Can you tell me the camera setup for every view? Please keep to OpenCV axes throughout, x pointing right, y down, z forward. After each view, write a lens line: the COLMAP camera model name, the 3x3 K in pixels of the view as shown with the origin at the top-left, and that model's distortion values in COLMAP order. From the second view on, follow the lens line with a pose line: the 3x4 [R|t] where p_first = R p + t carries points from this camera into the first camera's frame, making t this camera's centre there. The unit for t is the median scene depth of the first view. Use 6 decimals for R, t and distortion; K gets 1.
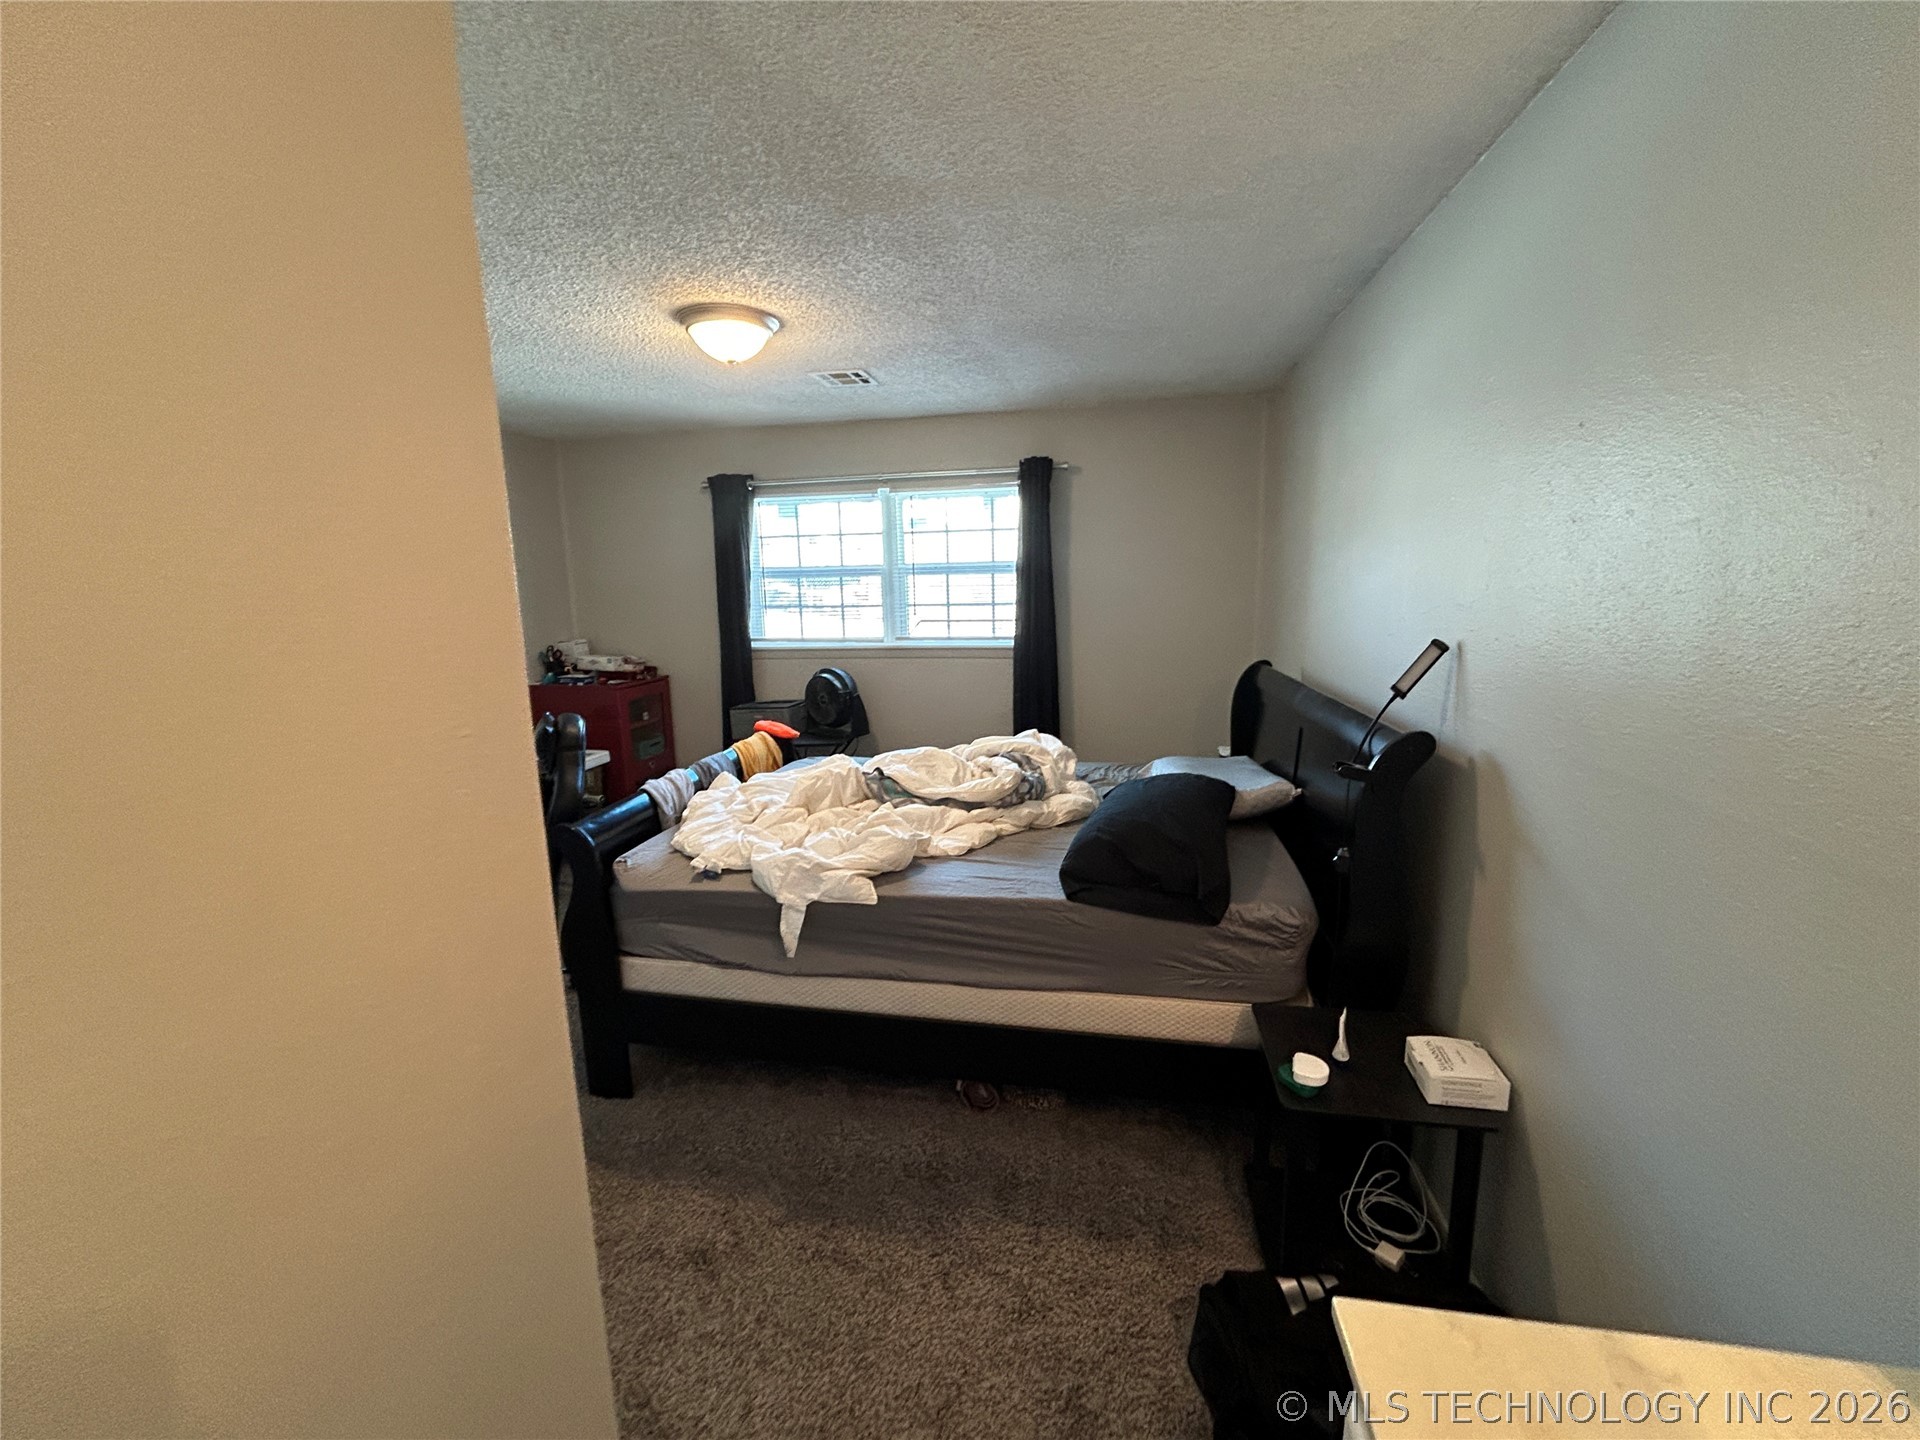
lens RADIAL K [[775.8, 0, 959.9], [0, 775.8, 716.3], [0, 0, 1]] dist [-0.001633, -0.000008]
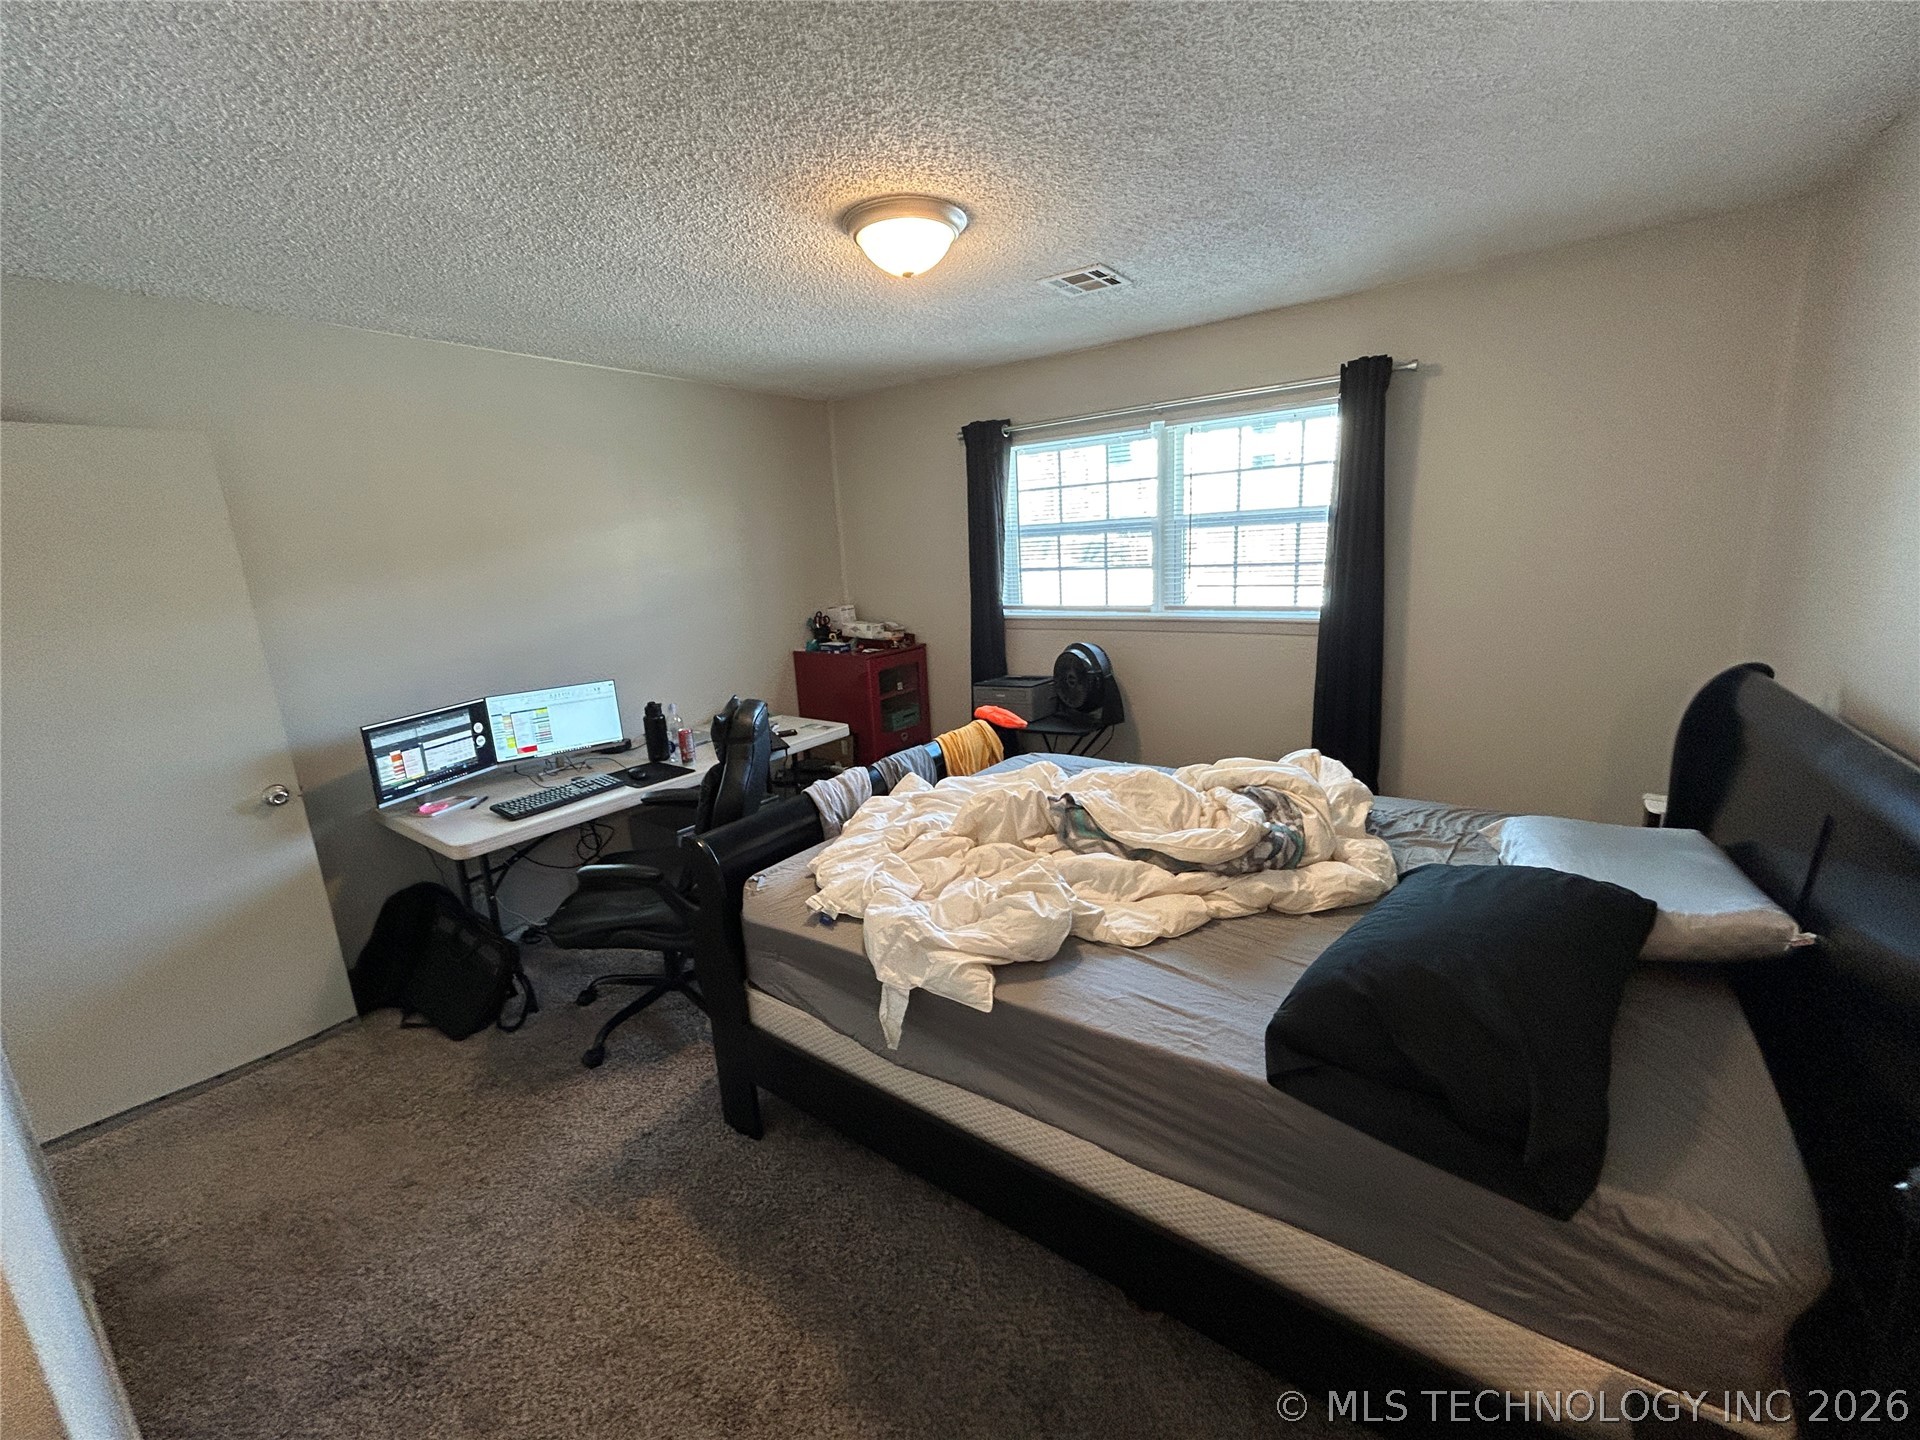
lens RADIAL K [[775.8, 0, 959.9], [0, 775.8, 716.3], [0, 0, 1]] dist [-0.001633, -0.000008]
pose [[0.908948, 0.065222, -0.411776, 0.108932], [-0.038699, 0.996622, 0.072432, -0.061795], [0.415110, -0.049902, 0.908402, 0.264836]]
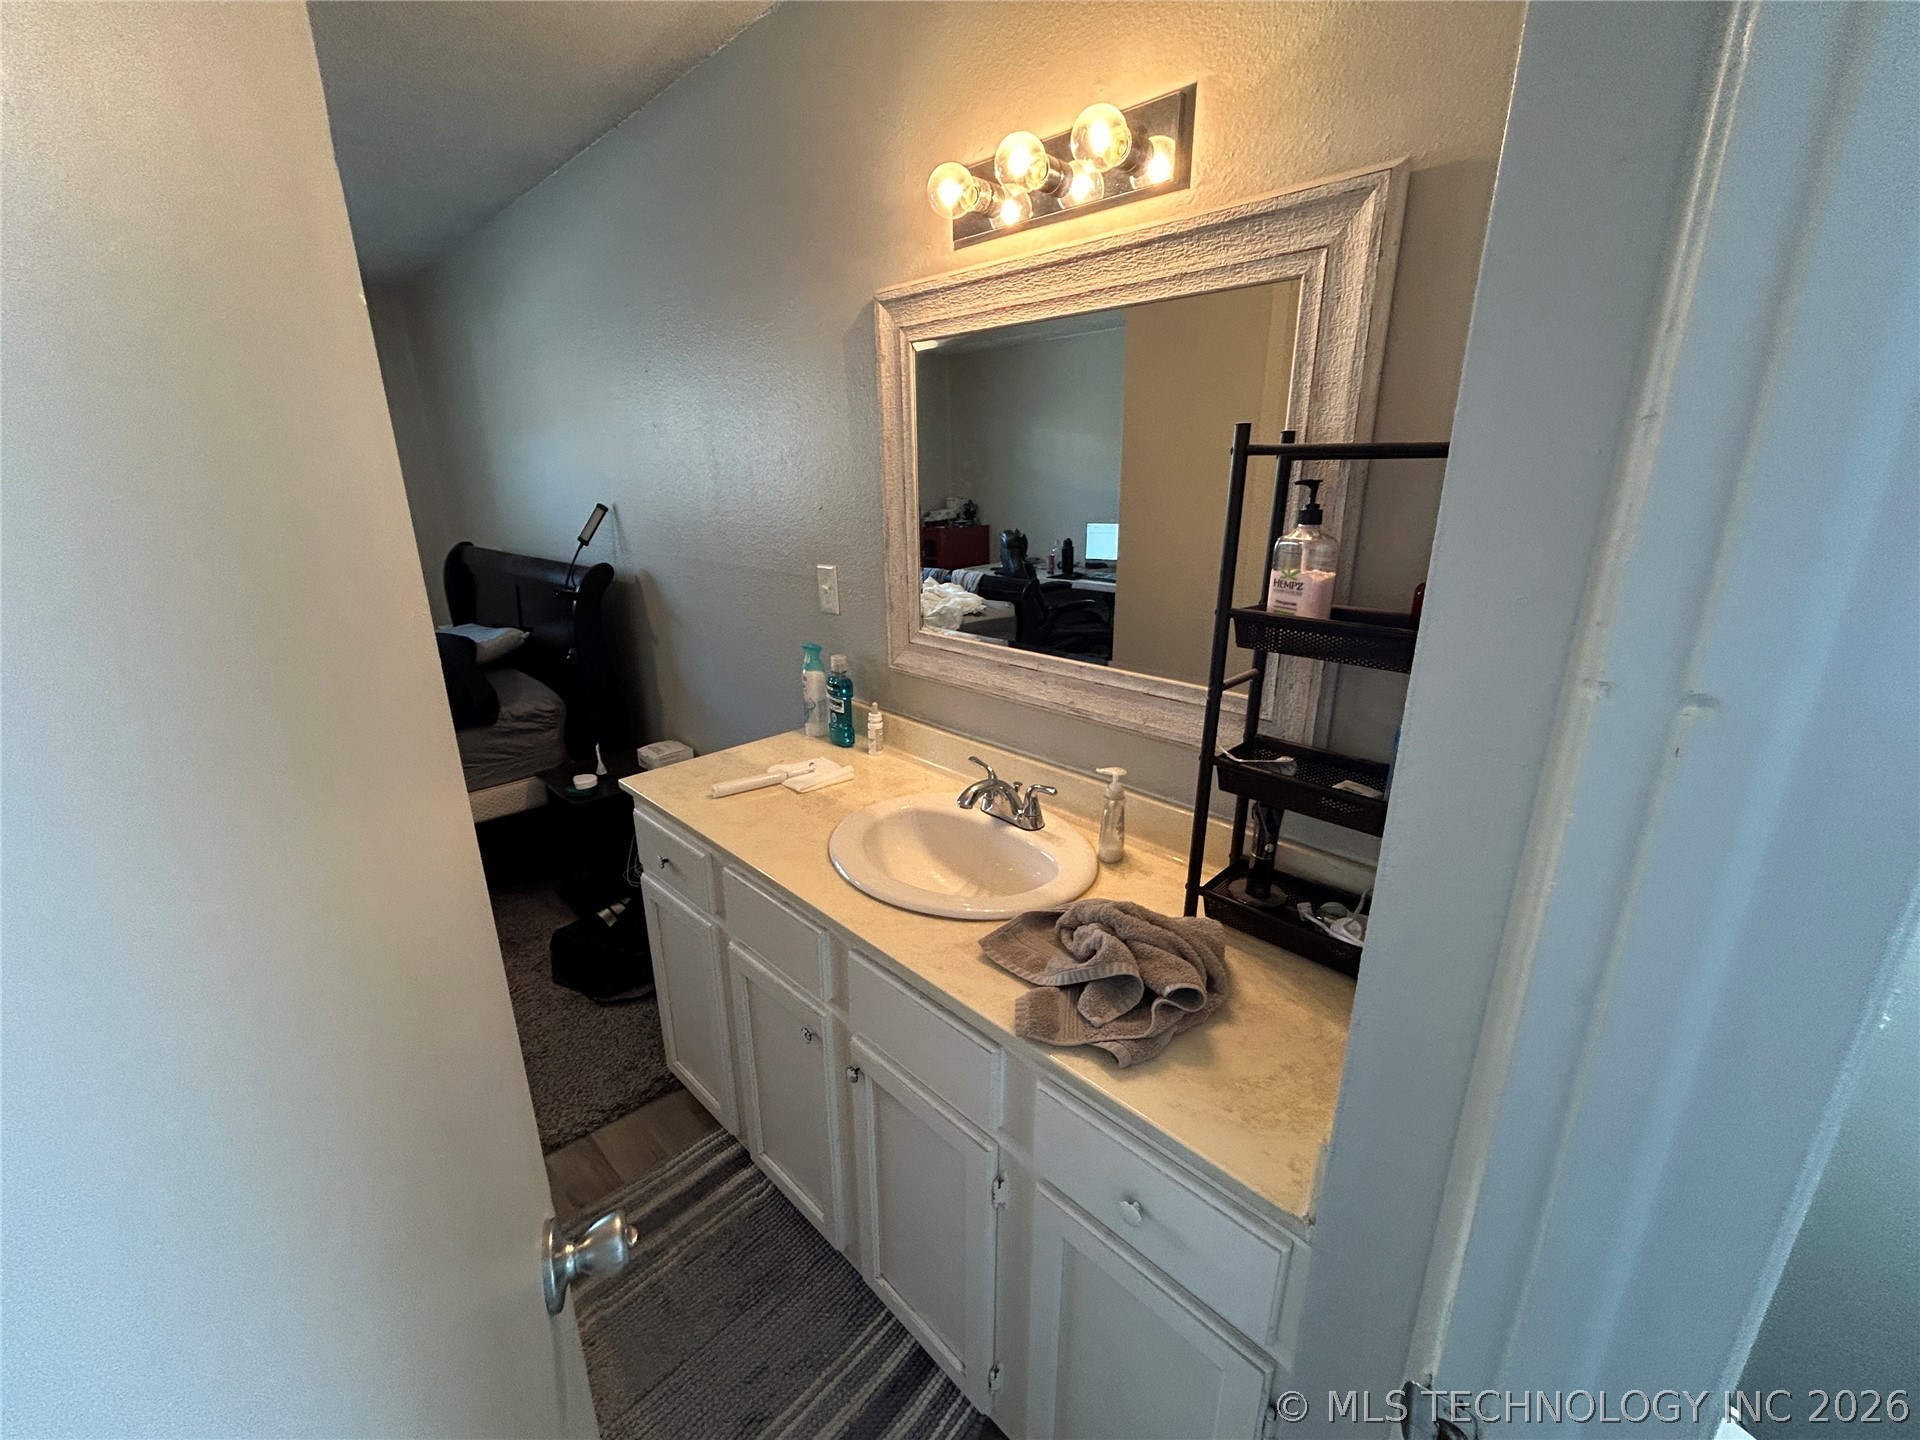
lens RADIAL K [[775.8, 0, 959.9], [0, 775.8, 716.3], [0, 0, 1]] dist [-0.001633, -0.000008]
pose [[0.562950, -0.229880, 0.793878, -0.192308], [0.141478, 0.973166, 0.181472, 0.088293], [-0.814292, 0.010157, 0.580366, -0.300343]]
